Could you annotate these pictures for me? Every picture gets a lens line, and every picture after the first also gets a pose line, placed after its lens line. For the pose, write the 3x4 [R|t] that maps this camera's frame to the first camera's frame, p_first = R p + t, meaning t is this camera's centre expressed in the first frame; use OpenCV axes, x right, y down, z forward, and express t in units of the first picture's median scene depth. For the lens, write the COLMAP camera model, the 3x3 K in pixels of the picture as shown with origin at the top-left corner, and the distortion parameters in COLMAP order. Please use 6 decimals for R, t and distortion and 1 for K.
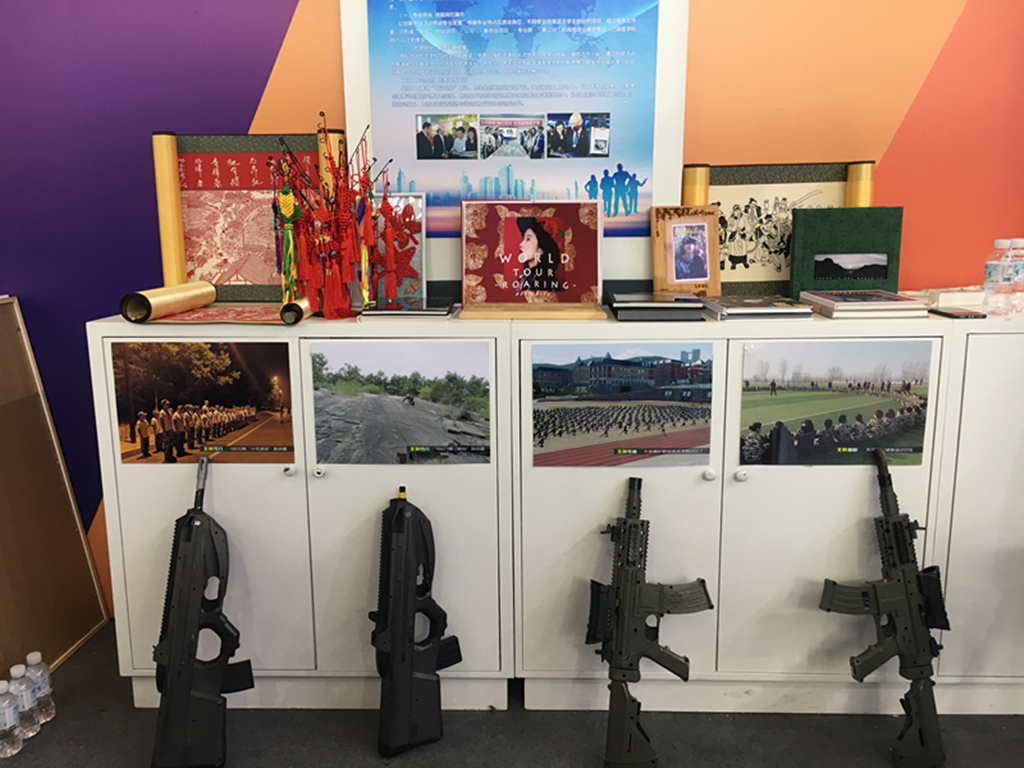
lens RADIAL K [[877.3, 0, 509.1], [0, 877.3, 380.2], [0, 0, 1]] dist [0.065527, -0.018009]
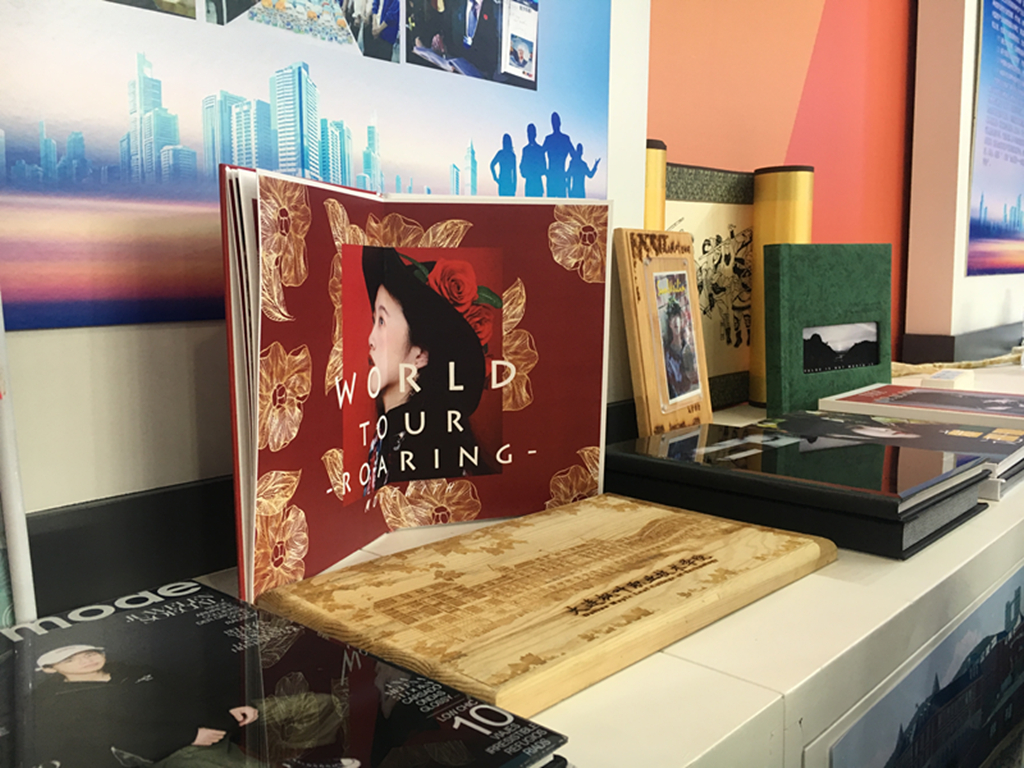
lens RADIAL K [[877.3, 0, 509.1], [0, 877.3, 380.2], [0, 0, 1]] dist [0.065527, -0.018009]
pose [[0.662541, -0.090867, 0.743494, -0.180272], [0.153799, 0.987968, -0.016308, -0.131663], [-0.733066, 0.125153, 0.668544, 0.788443]]
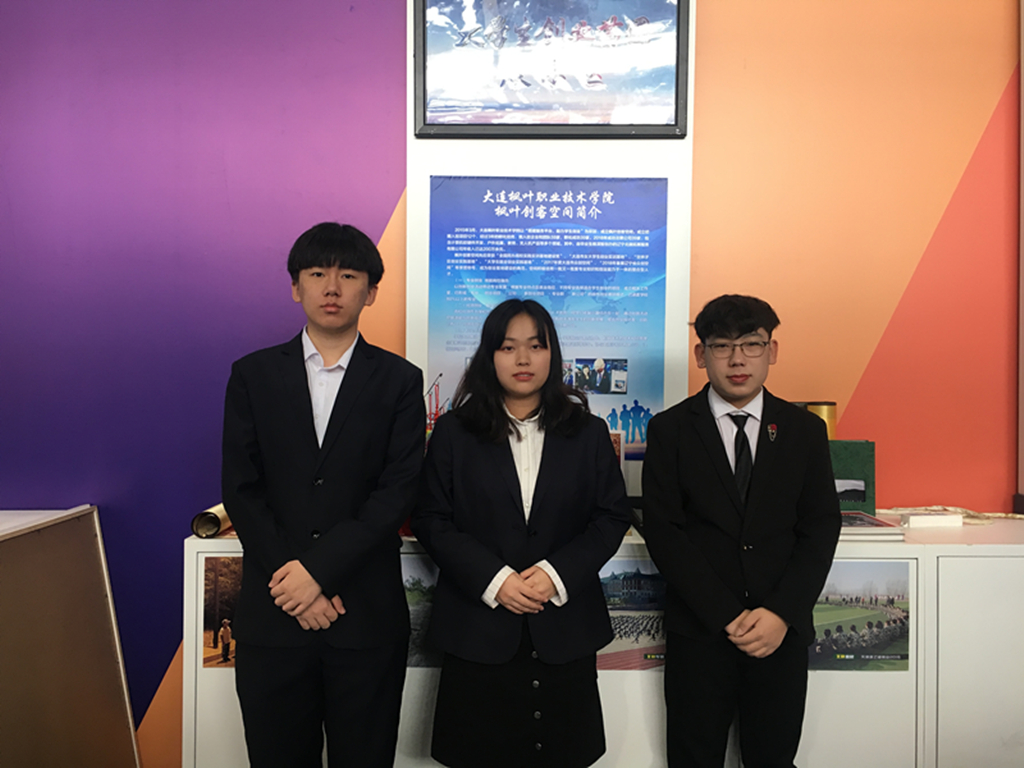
lens RADIAL K [[877.3, 0, 509.1], [0, 877.3, 380.2], [0, 0, 1]] dist [0.065527, -0.018009]
pose [[0.998867, 0.014266, 0.045399, -0.101297], [-0.005753, 0.983212, -0.182378, -0.055043], [-0.047239, 0.181910, 0.982180, -0.164665]]
